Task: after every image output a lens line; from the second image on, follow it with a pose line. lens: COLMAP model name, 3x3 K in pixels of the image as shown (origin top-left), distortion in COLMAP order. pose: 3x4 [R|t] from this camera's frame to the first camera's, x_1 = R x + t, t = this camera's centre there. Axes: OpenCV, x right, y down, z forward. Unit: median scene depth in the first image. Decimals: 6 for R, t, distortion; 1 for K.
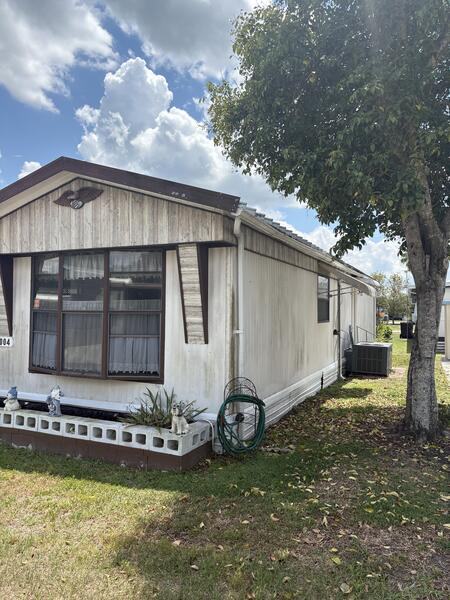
lens RADIAL K [[447.9, 0, 224.4], [0, 447.9, 300.2], [0, 0, 1]] dist [0.028118, -0.018782]
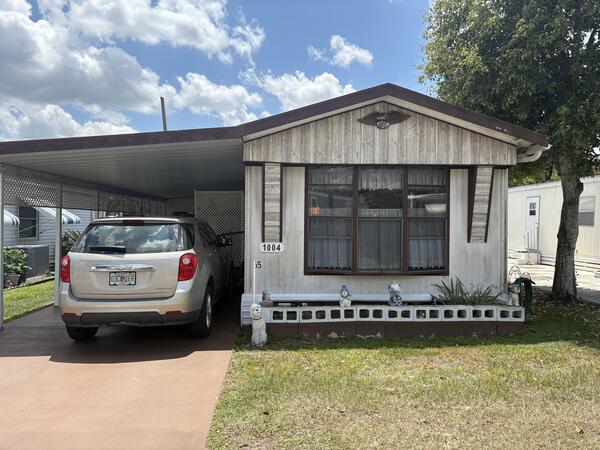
lens RADIAL K [[447.9, 0, 295.5], [0, 447.9, 220.0], [0, 0, 1]] dist [0.028118, -0.018782]
pose [[0.891133, -0.002422, 0.453736, -1.064641], [-0.008148, 0.999739, 0.021338, 0.007905], [-0.453669, -0.022712, 0.890881, 0.072965]]
